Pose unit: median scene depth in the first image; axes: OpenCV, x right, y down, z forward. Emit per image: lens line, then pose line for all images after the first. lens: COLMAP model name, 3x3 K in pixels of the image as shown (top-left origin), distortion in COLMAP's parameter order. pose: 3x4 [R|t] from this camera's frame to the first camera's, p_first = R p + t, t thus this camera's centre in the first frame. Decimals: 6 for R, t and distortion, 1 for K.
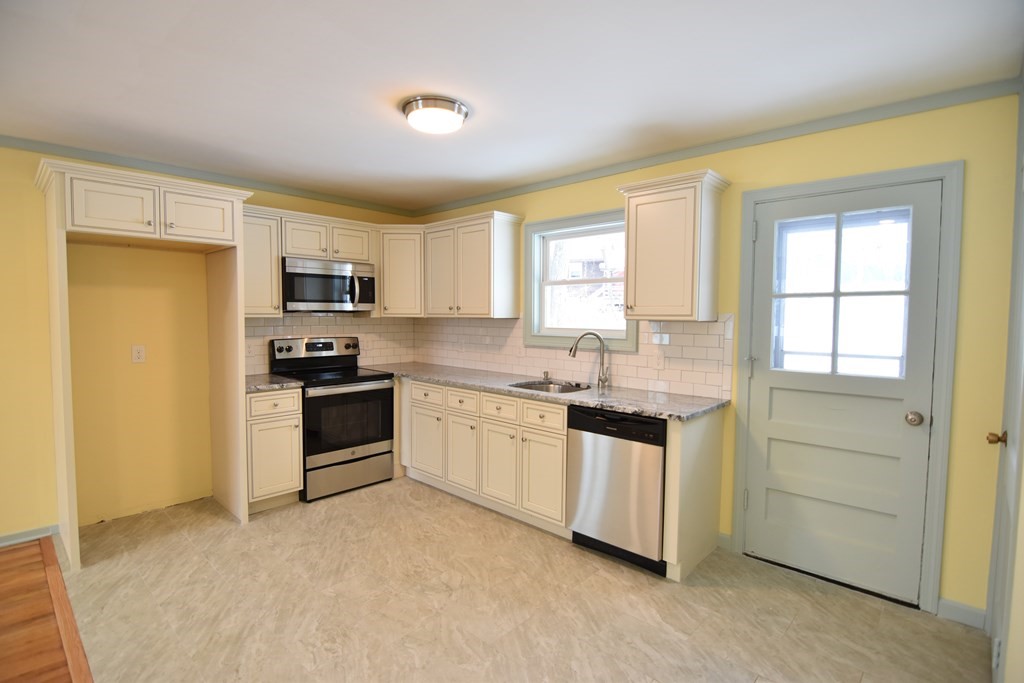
lens RADIAL K [[495.9, 0, 509.4], [0, 495.9, 343.1], [0, 0, 1]] dist [-0.009715, -0.007436]
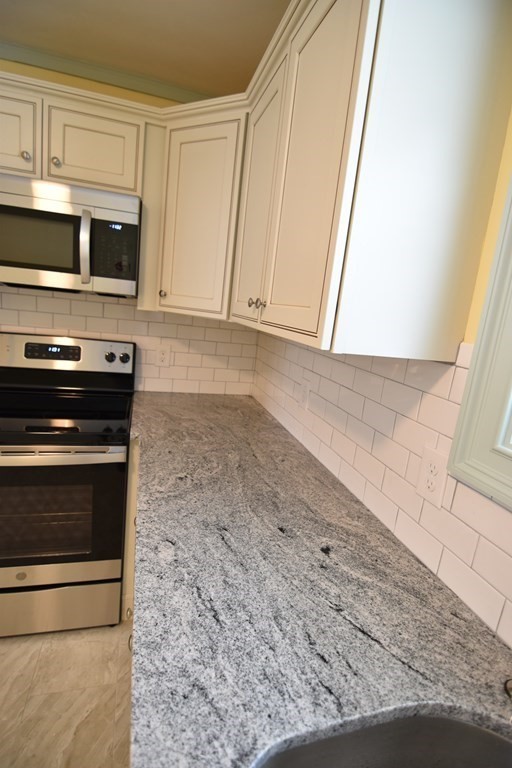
lens RADIAL K [[371.9, 0, 252.7], [0, 371.9, 380.9], [0, 0, 1]] dist [-0.009715, -0.007436]
pose [[0.851195, 0.191171, -0.488794, 0.026604], [-0.135852, 0.979817, 0.146638, -0.055484], [0.506962, -0.058414, 0.859987, 0.775906]]
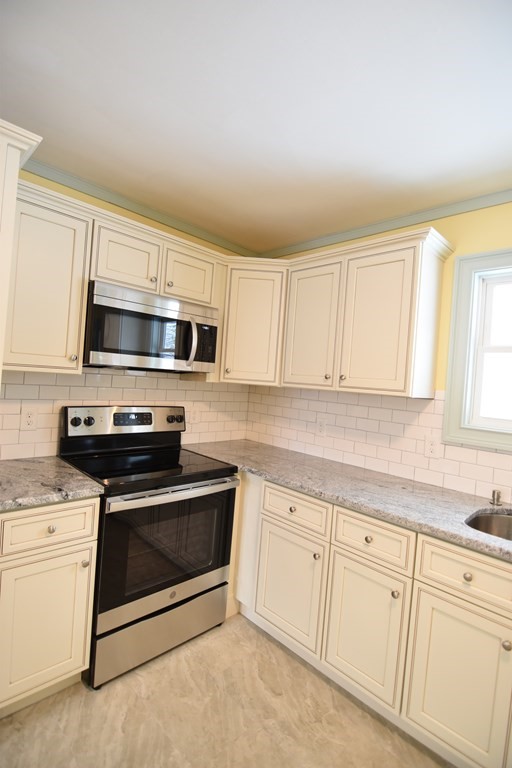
lens RADIAL K [[371.9, 0, 252.7], [0, 371.9, 380.9], [0, 0, 1]] dist [-0.009715, -0.007436]
pose [[0.996991, 0.066337, -0.040114, -0.203932], [-0.068451, 0.996200, -0.053846, -0.030791], [0.036389, 0.056430, 0.997743, 0.494348]]
